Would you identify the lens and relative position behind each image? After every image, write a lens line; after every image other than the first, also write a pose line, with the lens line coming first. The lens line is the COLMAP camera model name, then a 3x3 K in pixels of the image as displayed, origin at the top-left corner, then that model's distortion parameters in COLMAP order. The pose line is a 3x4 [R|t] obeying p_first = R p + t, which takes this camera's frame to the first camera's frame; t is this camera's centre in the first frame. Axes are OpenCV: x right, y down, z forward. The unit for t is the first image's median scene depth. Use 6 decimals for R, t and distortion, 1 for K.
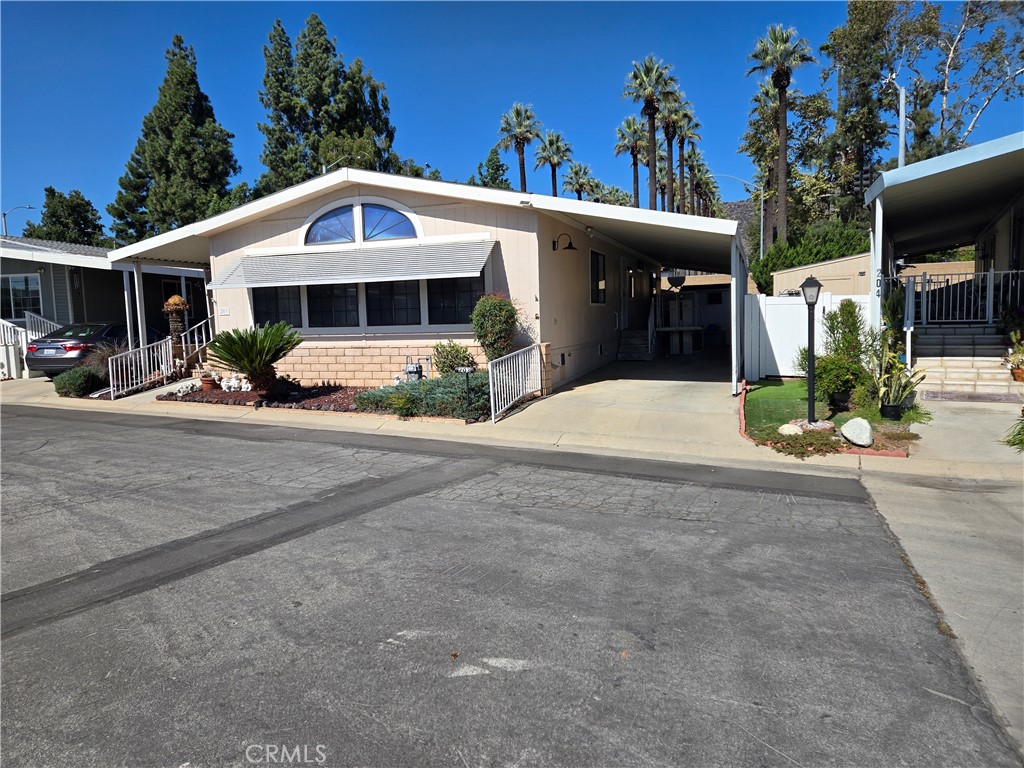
lens RADIAL K [[683.4, 0, 512.0], [0, 683.4, 384.0], [0, 0, 1]] dist [0.093021, -0.070536]
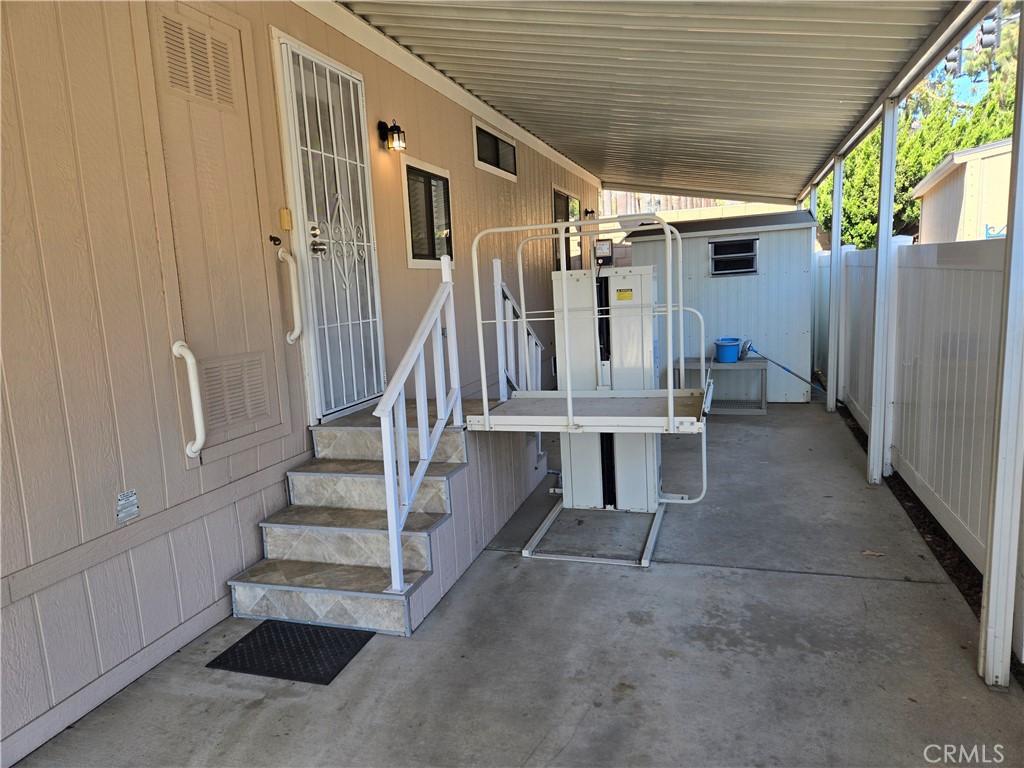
lens RADIAL K [[683.4, 0, 512.0], [0, 683.4, 384.0], [0, 0, 1]] dist [0.093021, -0.070536]
pose [[0.999281, -0.036396, 0.010638, 0.211949], [0.035943, 0.998550, 0.040076, -0.094403], [-0.012081, -0.039665, 0.999140, 0.776746]]
